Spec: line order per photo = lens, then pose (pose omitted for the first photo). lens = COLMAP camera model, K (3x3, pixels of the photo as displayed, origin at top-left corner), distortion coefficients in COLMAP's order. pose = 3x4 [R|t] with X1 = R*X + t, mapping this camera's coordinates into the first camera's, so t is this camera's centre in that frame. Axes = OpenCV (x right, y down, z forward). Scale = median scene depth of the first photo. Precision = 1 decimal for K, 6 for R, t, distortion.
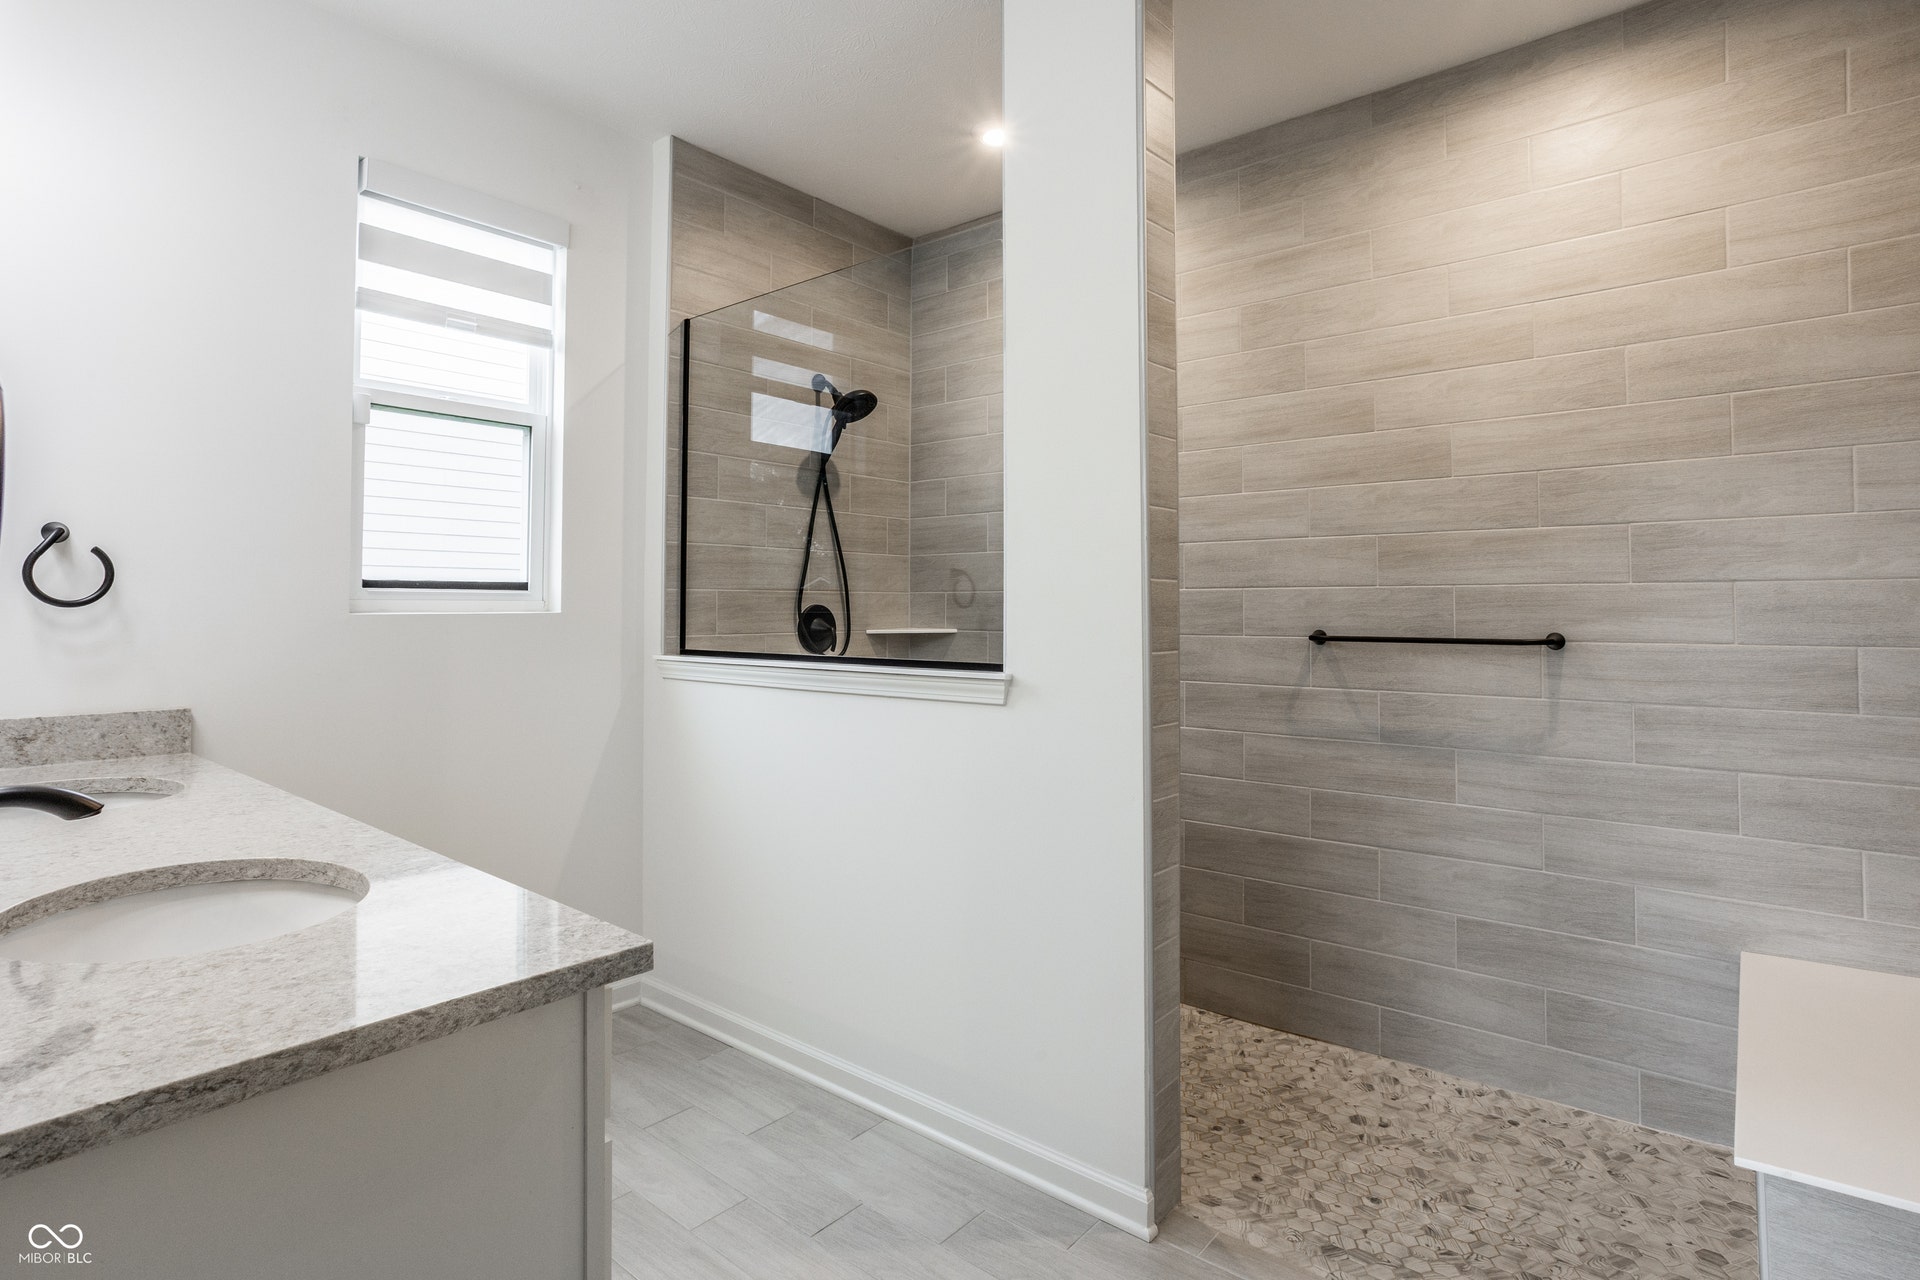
lens RADIAL K [[967.3, 0, 911.6], [0, 967.3, 614.9], [0, 0, 1]] dist [-0.045788, 0.027489]
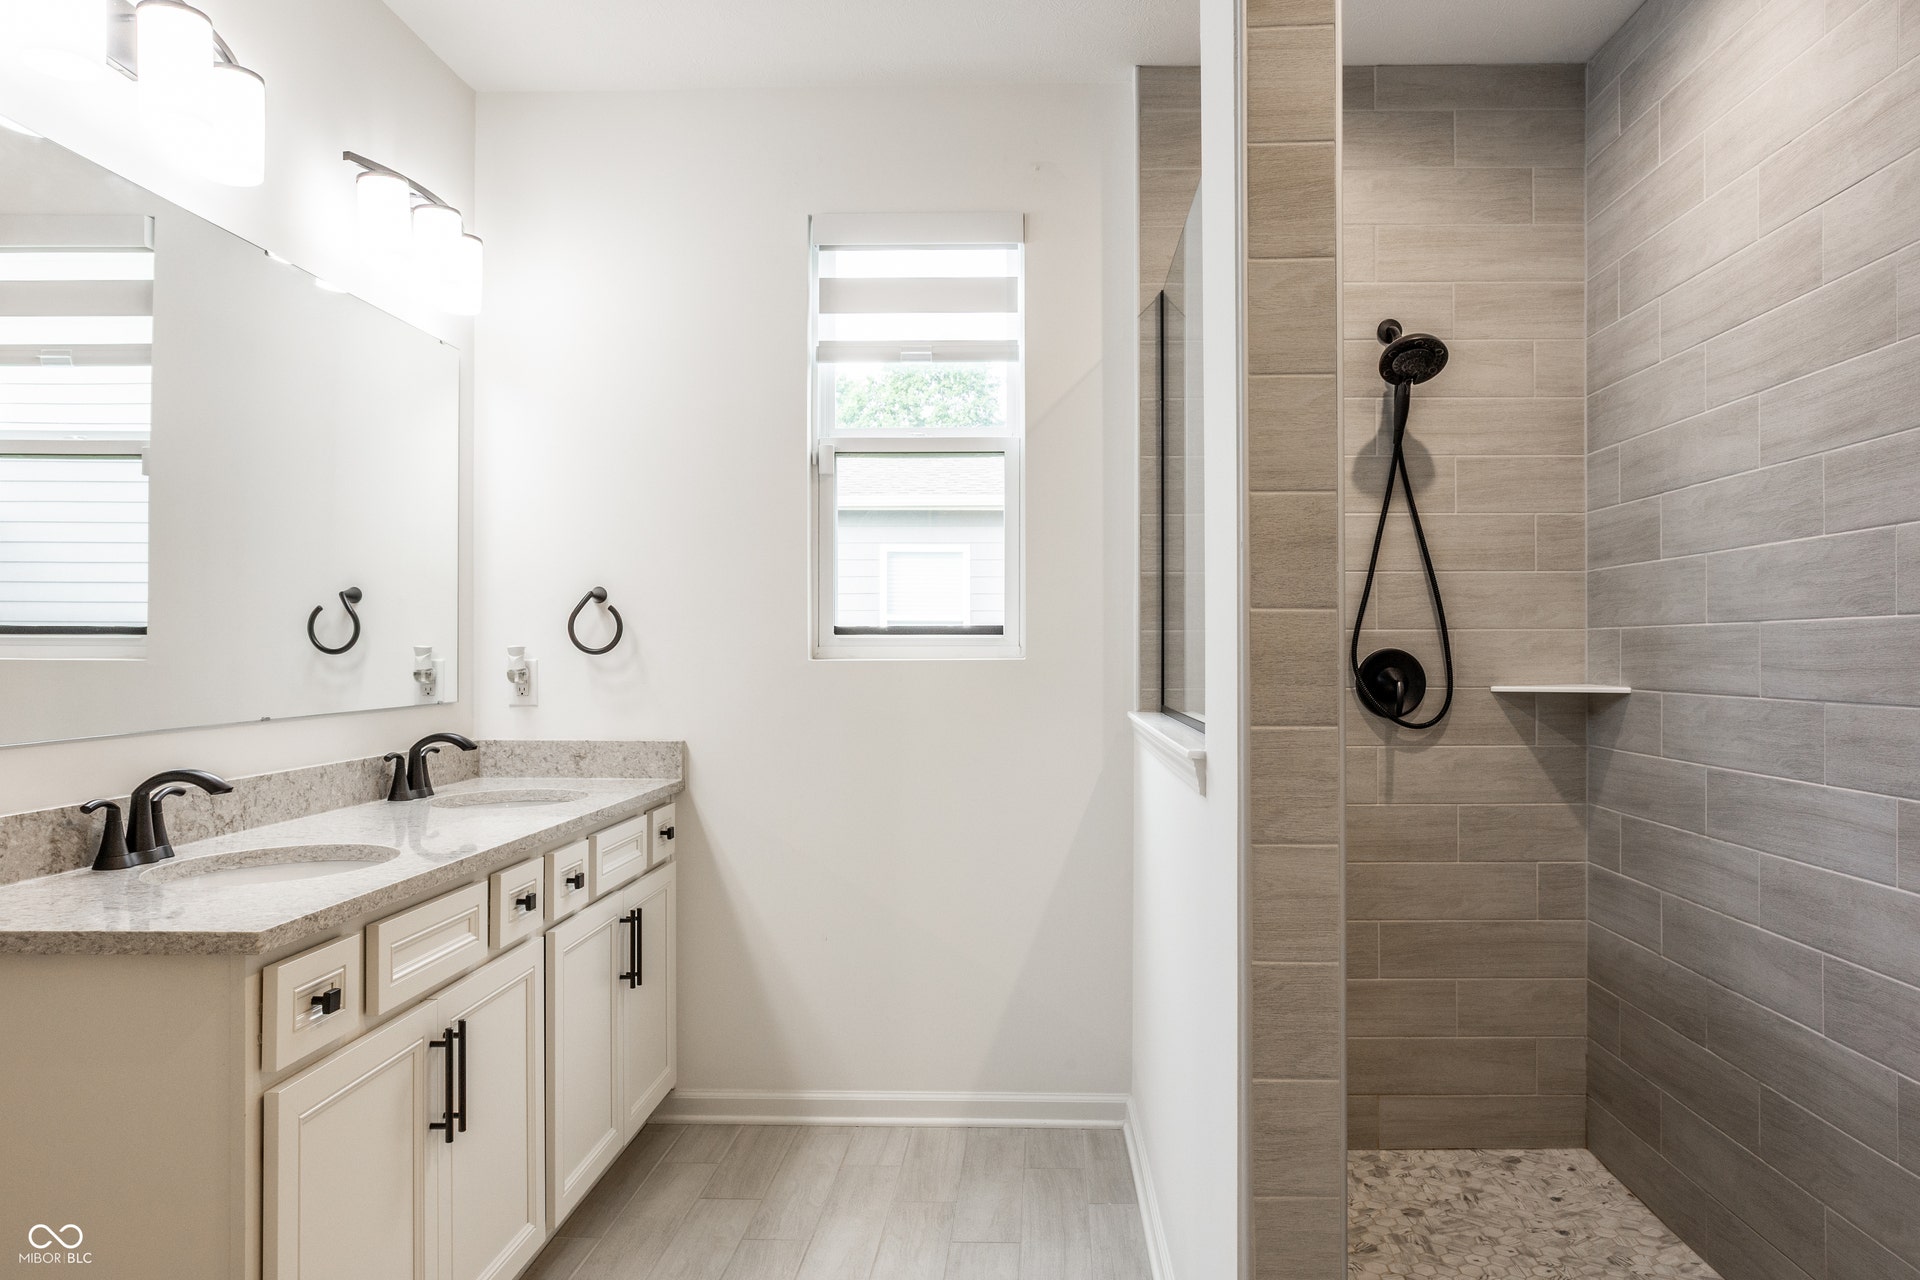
lens RADIAL K [[1251.8, 0, 1023.4], [0, 1251.8, 695.7], [0, 0, 1]] dist [-0.003243, -0.005862]
pose [[0.652710, 0.020774, -0.757323, 0.482655], [-0.004796, 0.999717, 0.023290, 0.004075], [0.757592, -0.011570, 0.652625, 0.231322]]
